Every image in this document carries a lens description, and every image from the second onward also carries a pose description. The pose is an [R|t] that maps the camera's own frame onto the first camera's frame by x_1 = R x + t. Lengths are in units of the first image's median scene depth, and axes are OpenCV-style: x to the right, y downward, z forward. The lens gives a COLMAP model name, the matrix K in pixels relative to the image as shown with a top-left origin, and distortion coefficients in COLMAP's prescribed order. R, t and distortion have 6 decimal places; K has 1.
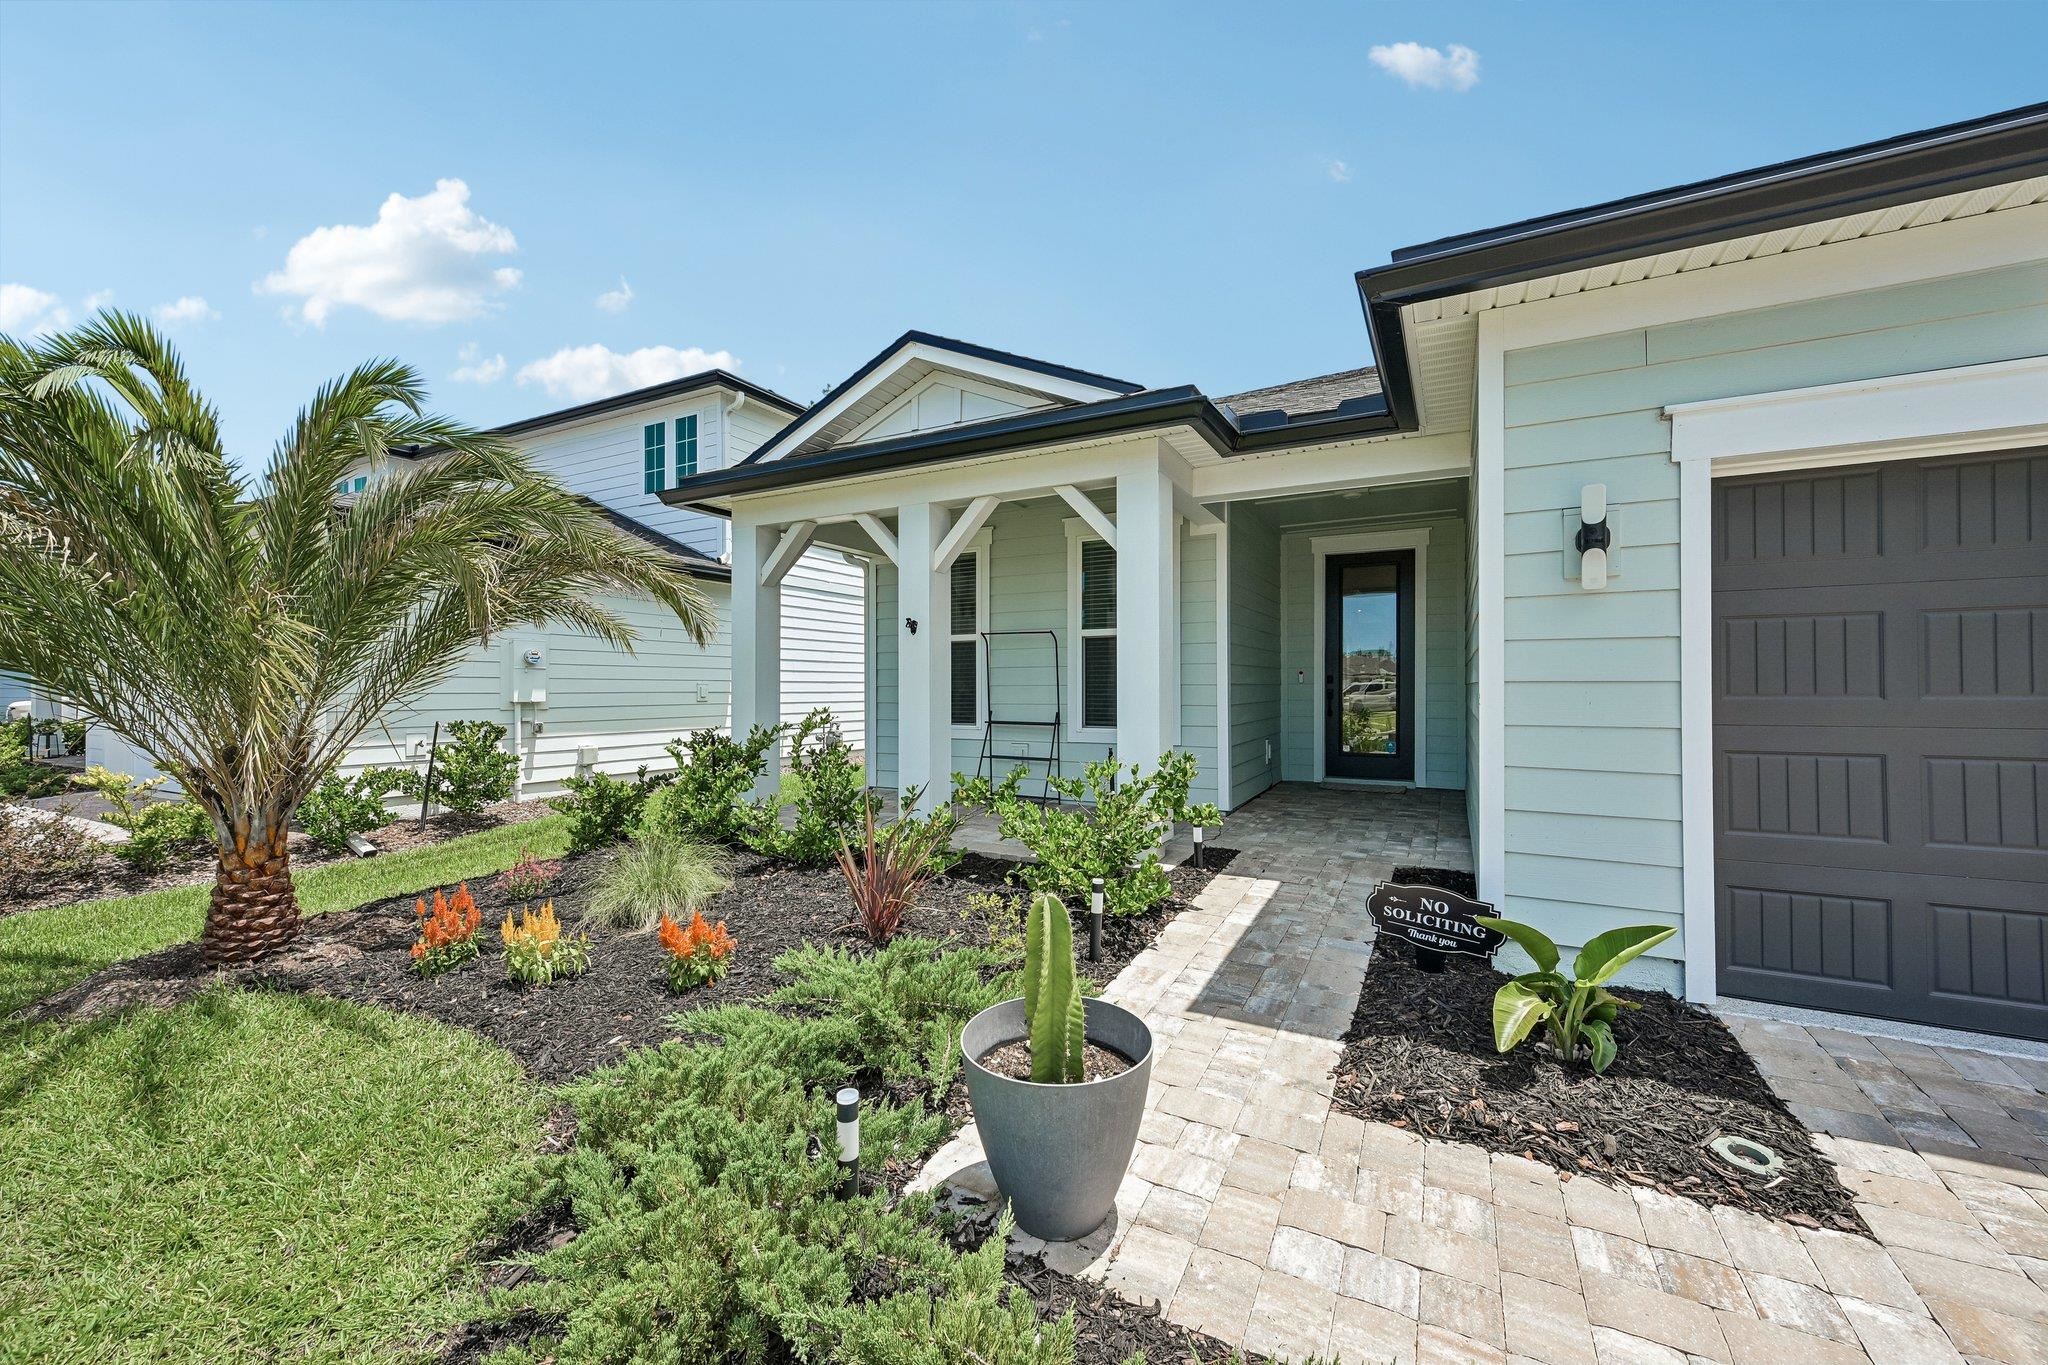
lens RADIAL K [[810.9, 0, 1023.9], [0, 810.9, 689.4], [0, 0, 1]] dist [0.000886, -0.000048]
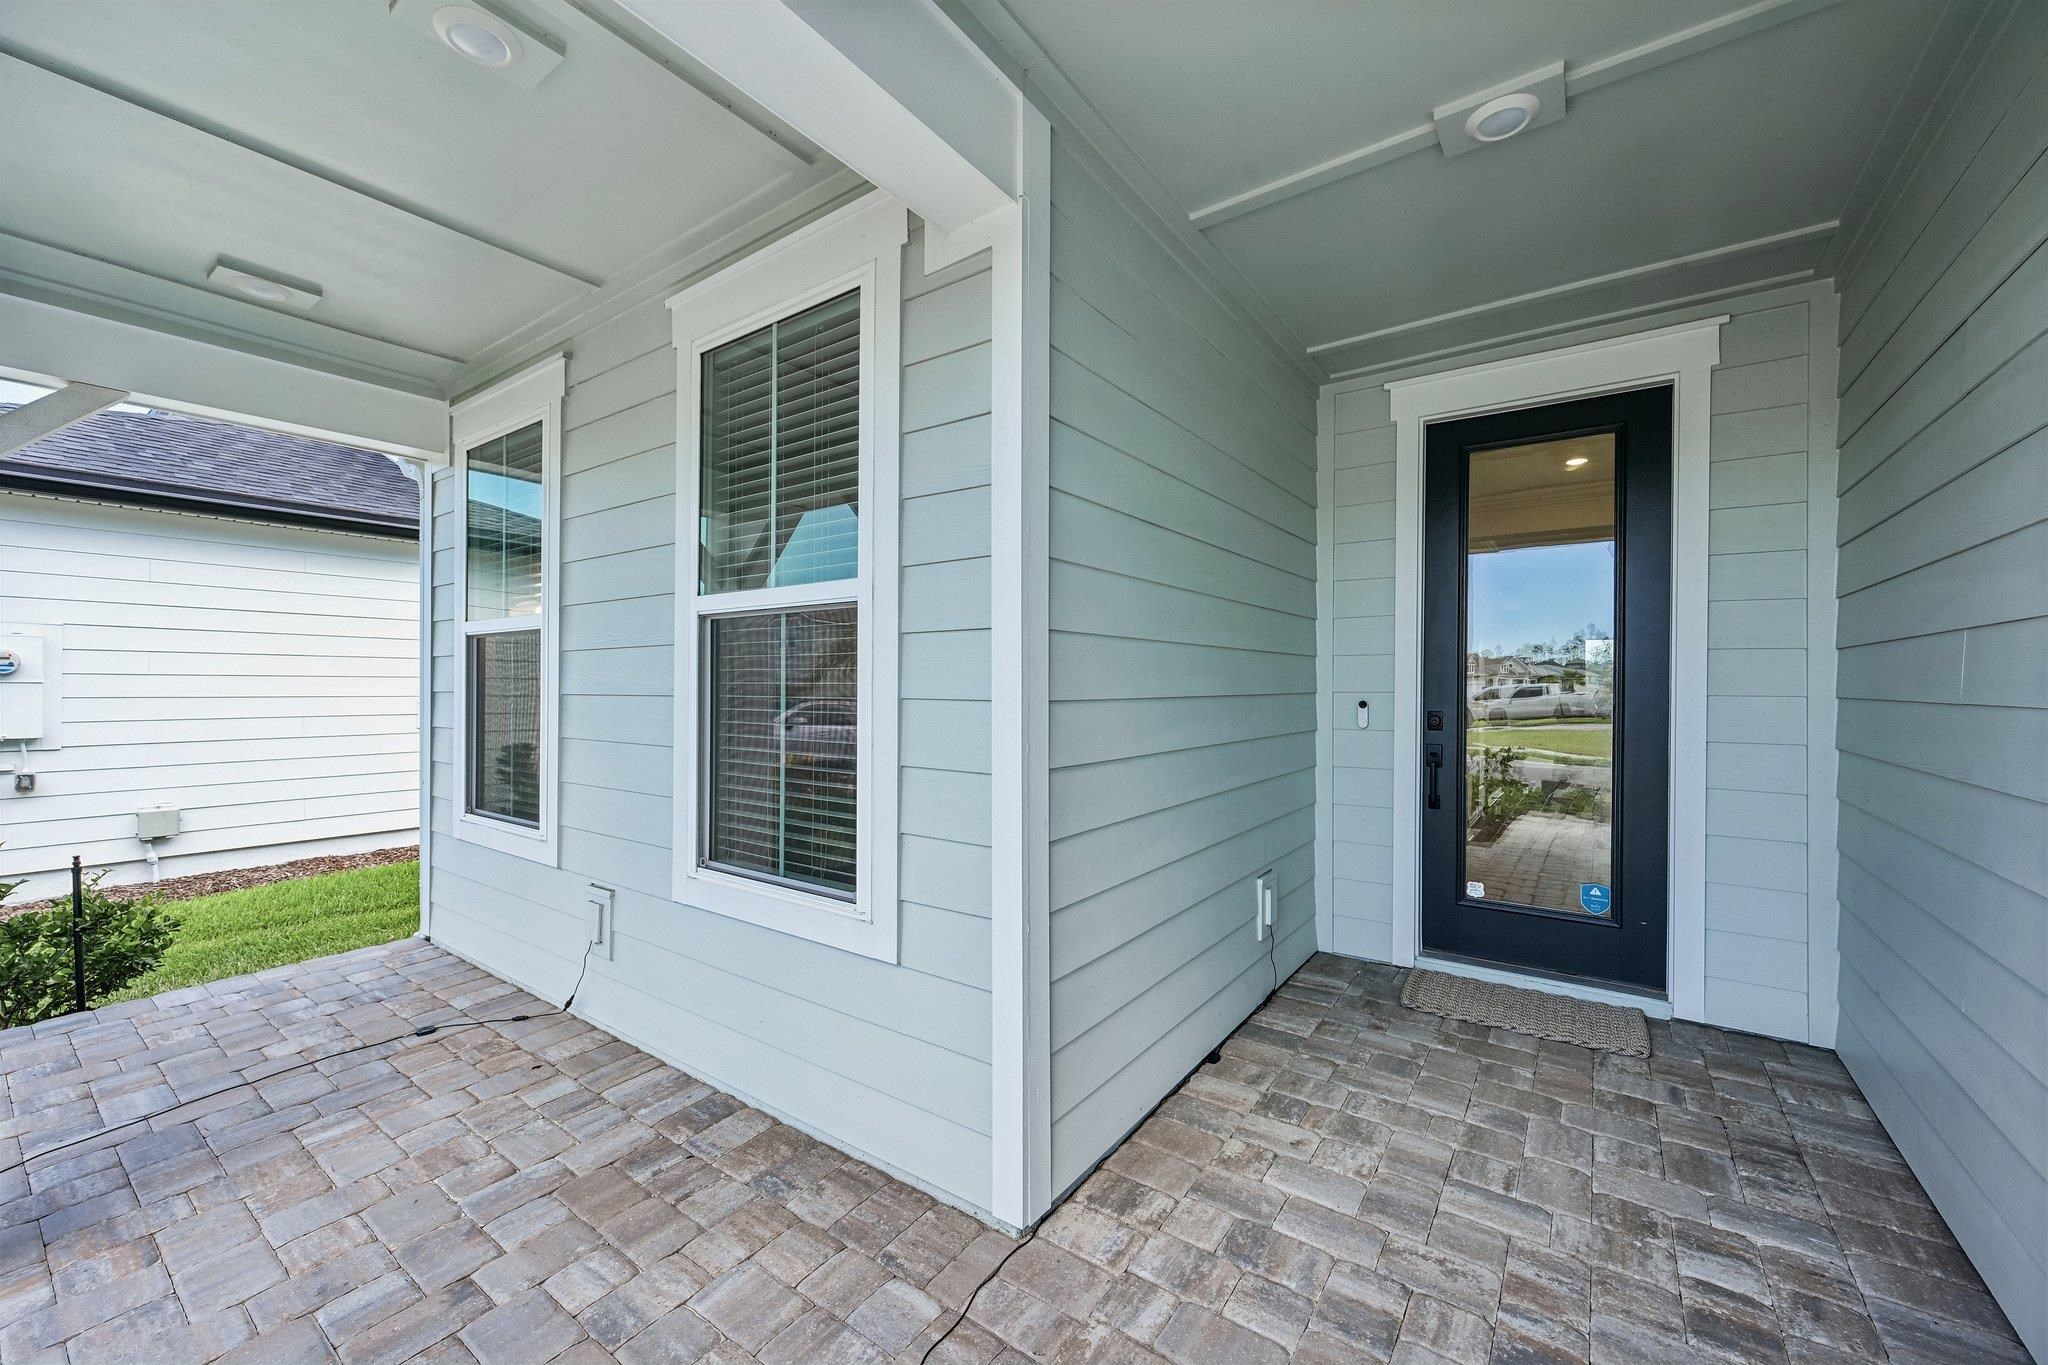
lens RADIAL K [[810.9, 0, 1023.9], [0, 810.9, 689.4], [0, 0, 1]] dist [0.000886, -0.000048]
pose [[0.990934, 0.007041, -0.134164, 0.306655], [-0.007698, 0.999961, -0.004380, -0.034646], [0.134127, 0.005373, 0.990950, 0.765507]]
